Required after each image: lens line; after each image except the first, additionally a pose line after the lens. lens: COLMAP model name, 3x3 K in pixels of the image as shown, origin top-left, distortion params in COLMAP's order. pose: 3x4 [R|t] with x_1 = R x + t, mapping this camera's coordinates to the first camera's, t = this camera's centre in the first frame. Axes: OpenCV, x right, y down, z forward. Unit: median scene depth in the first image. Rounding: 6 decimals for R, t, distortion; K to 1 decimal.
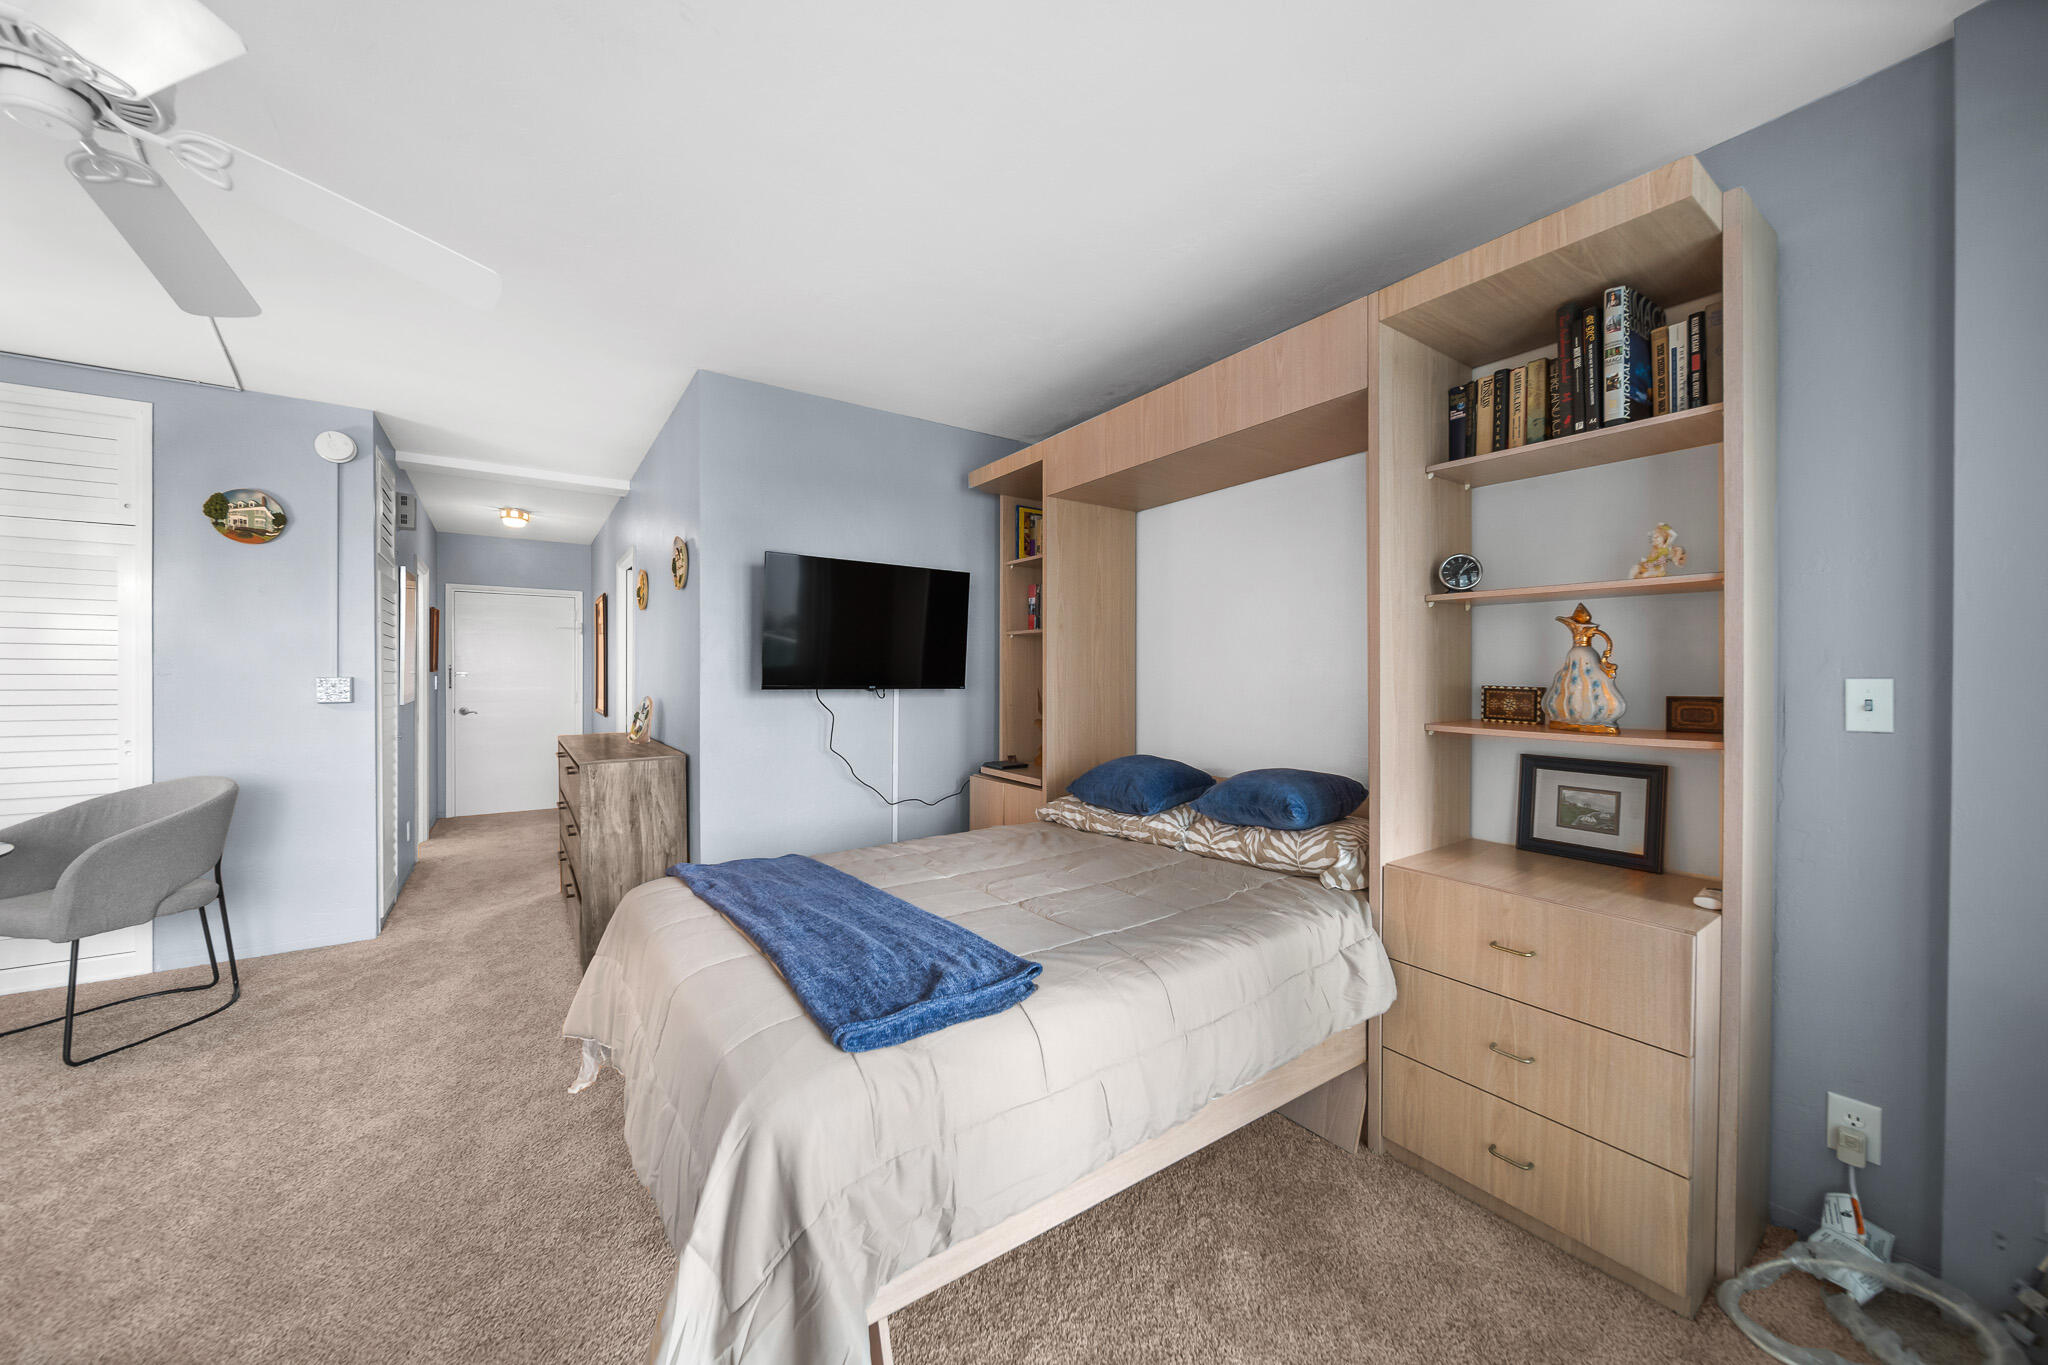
lens RADIAL K [[729.8, 0, 1020.6], [0, 729.8, 680.3], [0, 0, 1]] dist [-0.002368, -0.000406]
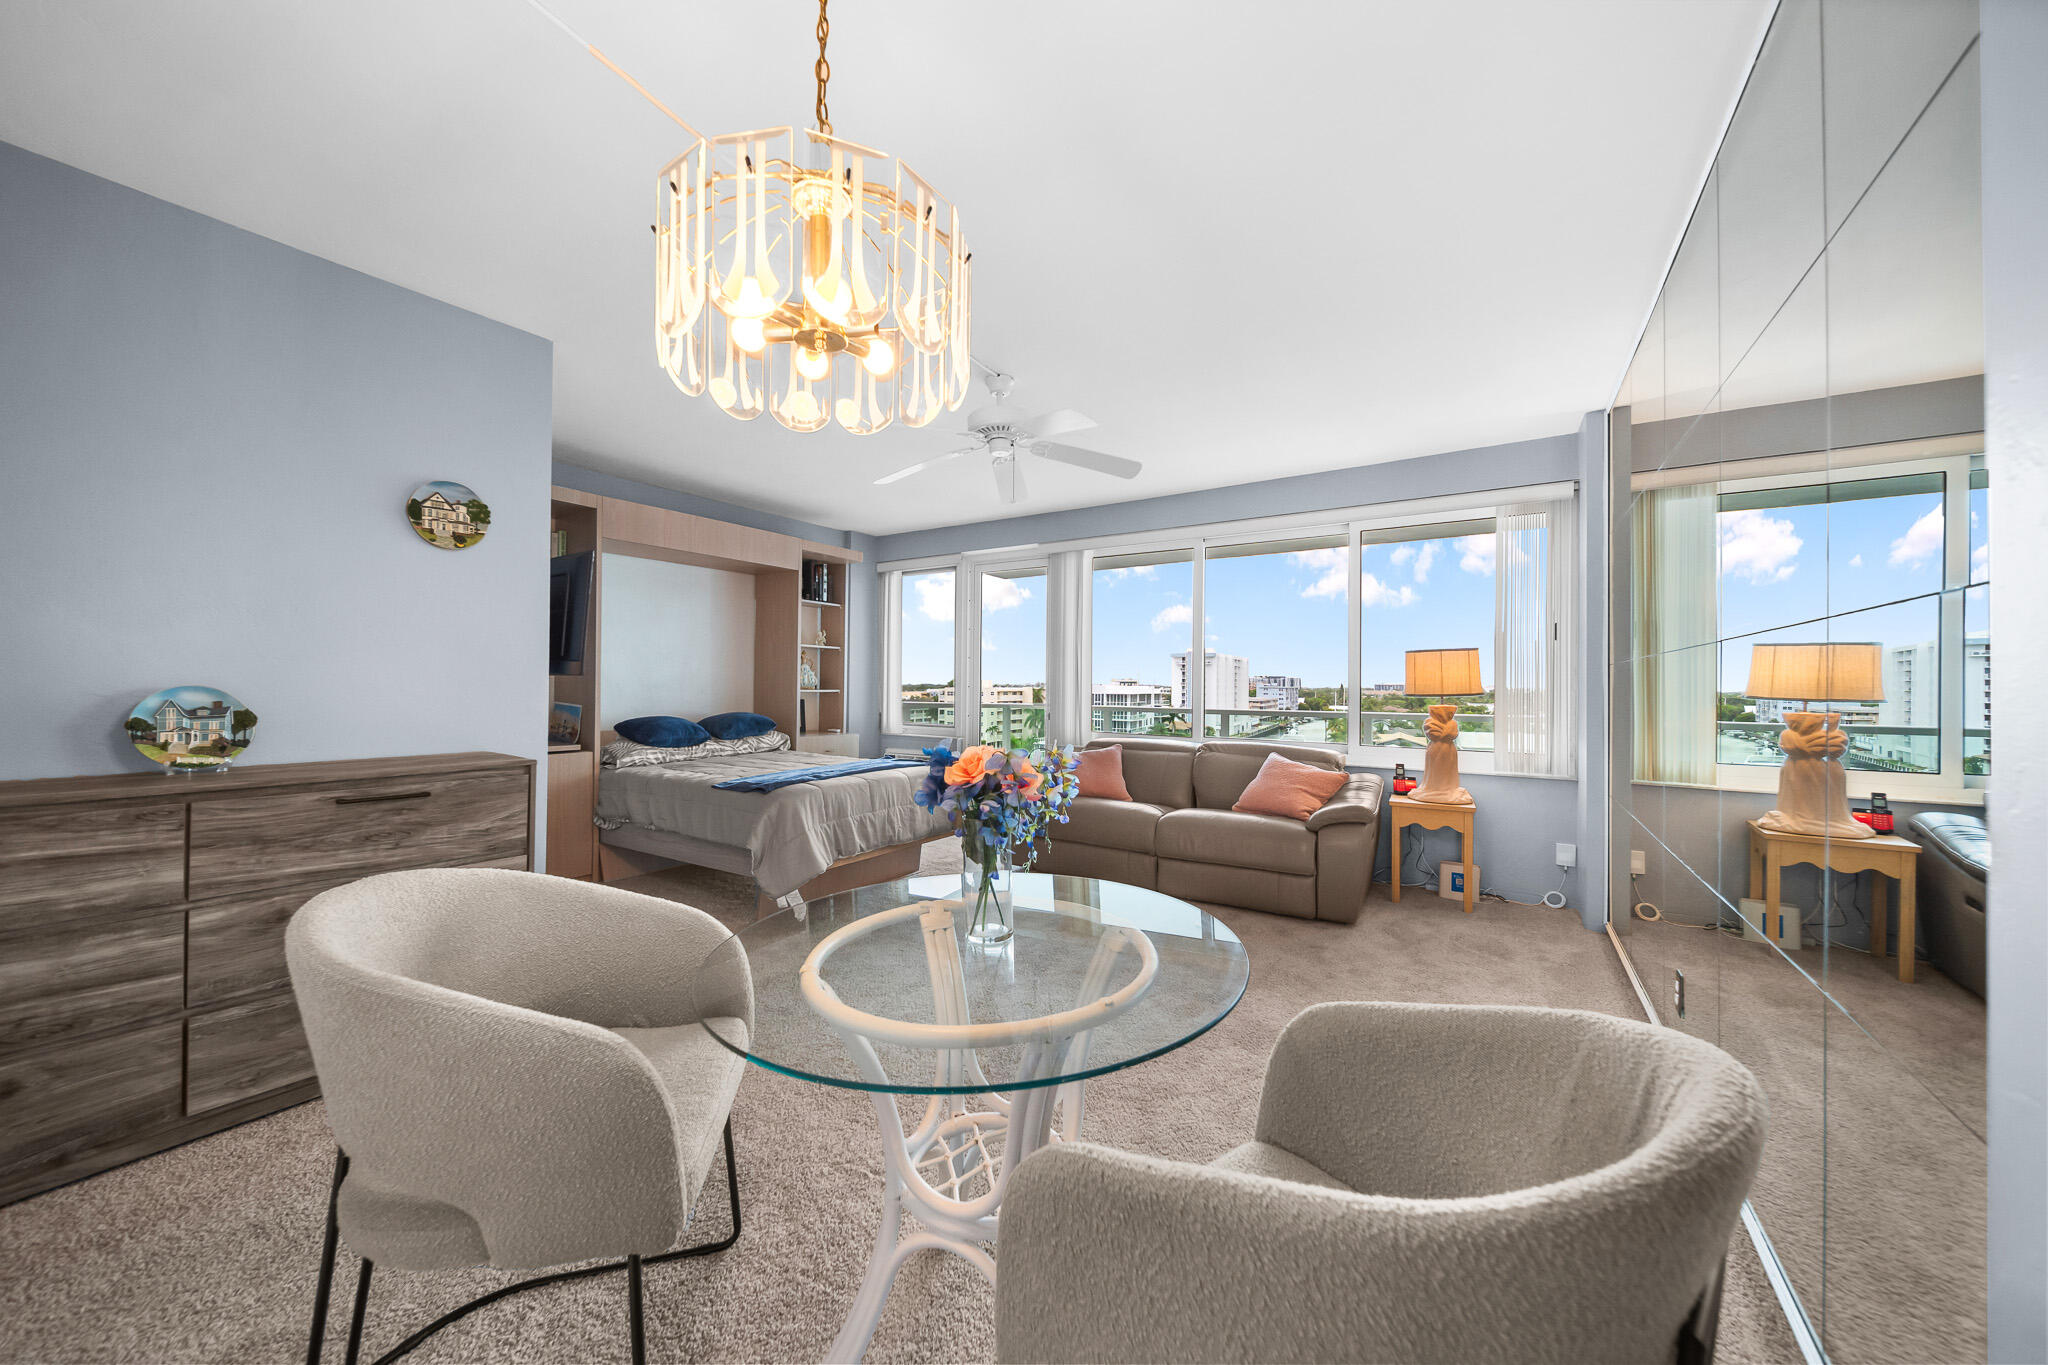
lens RADIAL K [[710.6, 0, 1020.7], [0, 710.6, 683.5], [0, 0, 1]] dist [0.000094, 0.000035]
pose [[-0.366267, -0.004514, 0.930499, -1.563049], [-0.005788, 0.999980, 0.002573, 0.018121], [-0.930492, -0.004444, -0.366286, 0.778308]]
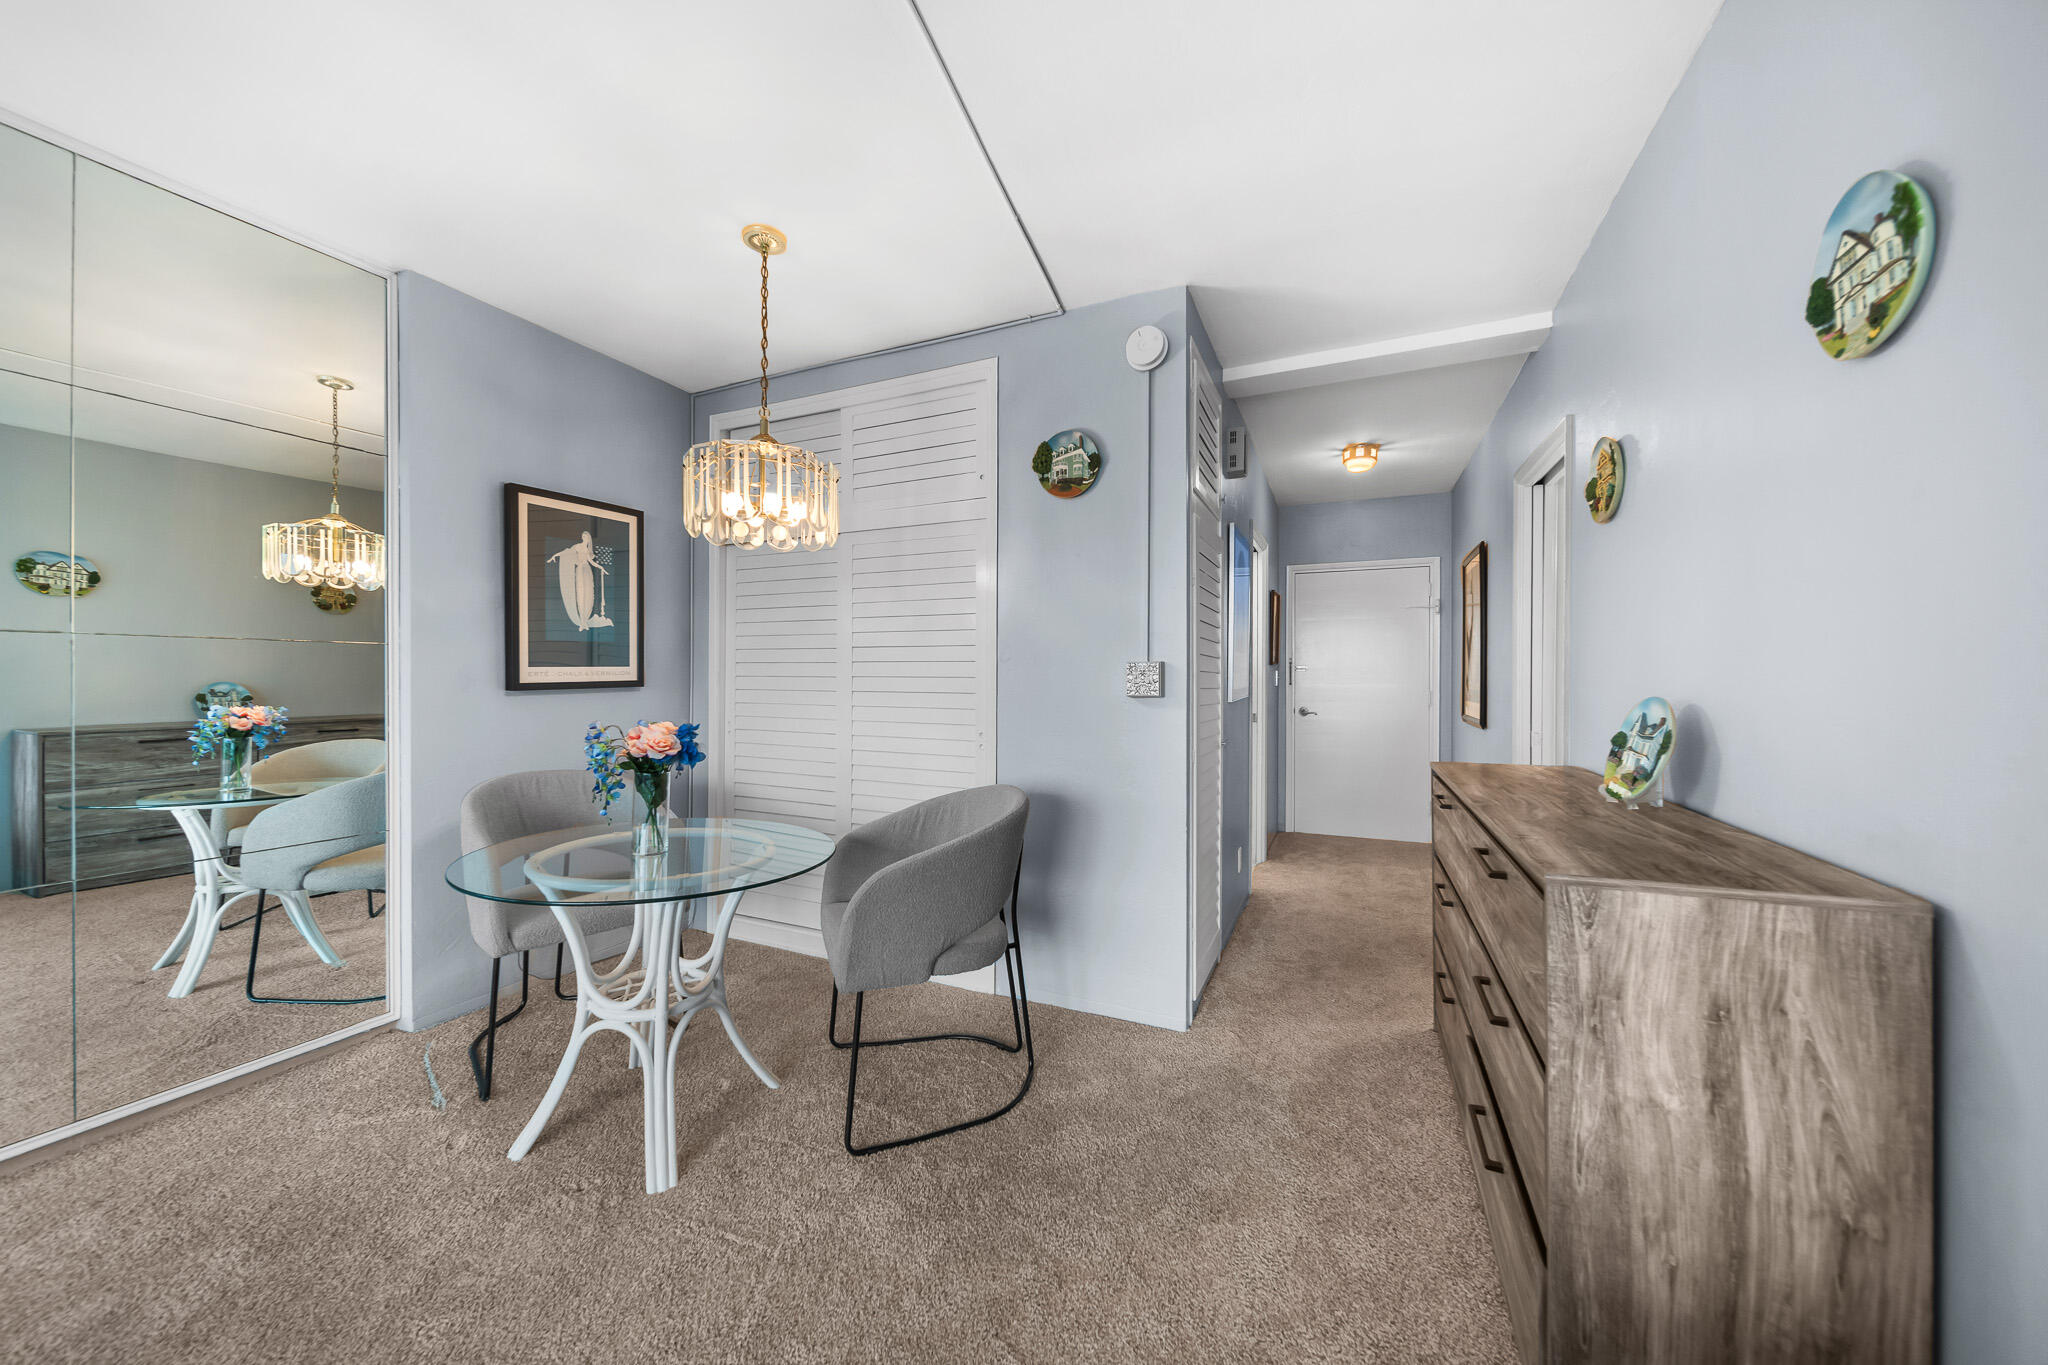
lens RADIAL K [[720.7, 0, 1024.0], [0, 720.7, 682.5], [0, 0, 1]] dist [-0.006565, -0.000184]
pose [[0.512708, 0.003717, -0.858555, -0.432841], [-0.004539, 0.999988, 0.001619, 0.017918], [0.858551, 0.003067, 0.512719, 0.595910]]
